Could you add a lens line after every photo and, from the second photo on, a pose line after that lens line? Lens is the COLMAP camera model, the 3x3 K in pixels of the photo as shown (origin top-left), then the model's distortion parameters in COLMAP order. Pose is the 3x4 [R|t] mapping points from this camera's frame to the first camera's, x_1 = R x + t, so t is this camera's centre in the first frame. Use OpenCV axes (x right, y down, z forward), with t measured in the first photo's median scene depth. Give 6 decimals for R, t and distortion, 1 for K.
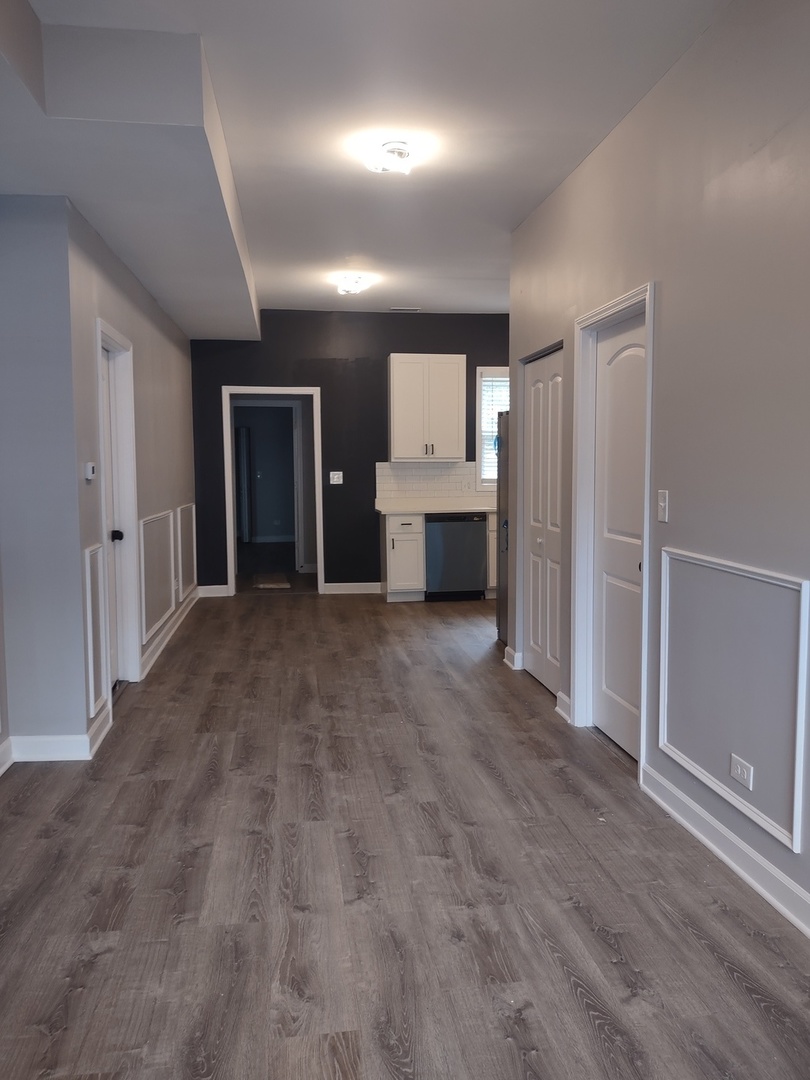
lens RADIAL K [[819.3, 0, 404.9], [0, 819.3, 538.5], [0, 0, 1]] dist [0.063528, -0.071068]
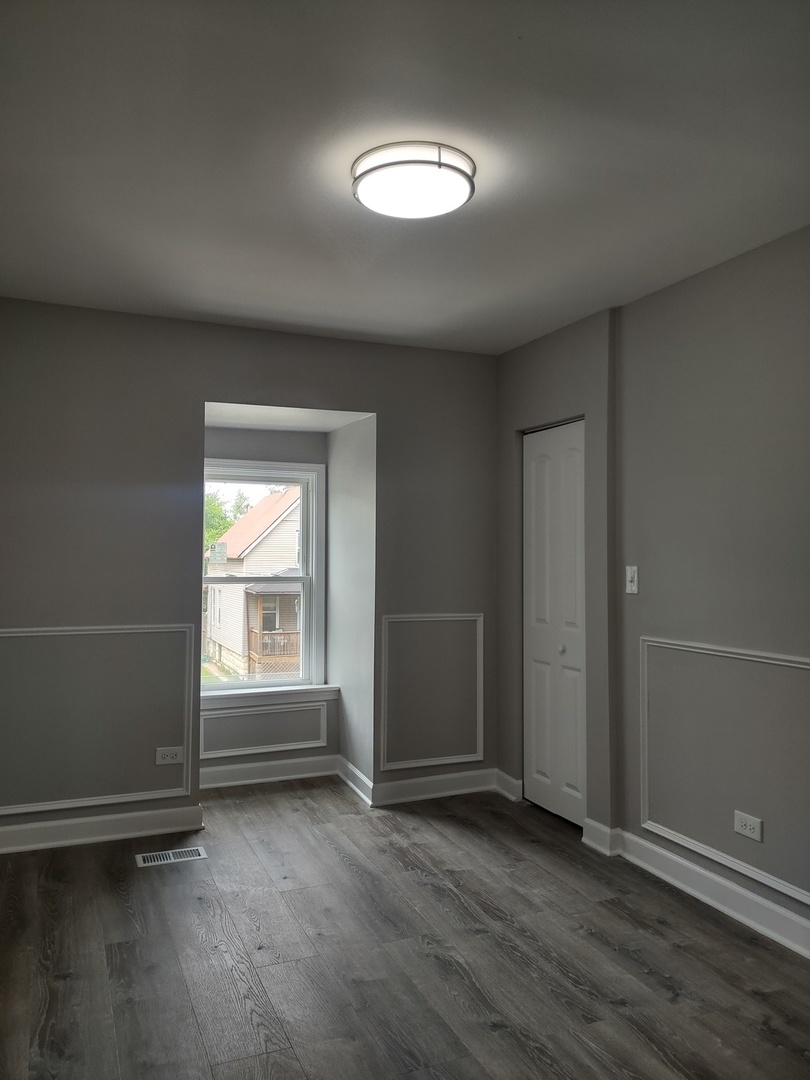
lens RADIAL K [[819.3, 0, 405.4], [0, 819.3, 539.0], [0, 0, 1]] dist [0.063528, -0.071068]
pose [[-0.962473, -0.000320, -0.271376, 0.257187], [-0.019582, 0.997475, 0.068272, -0.160930], [0.270669, 0.071024, -0.960049, 1.781495]]
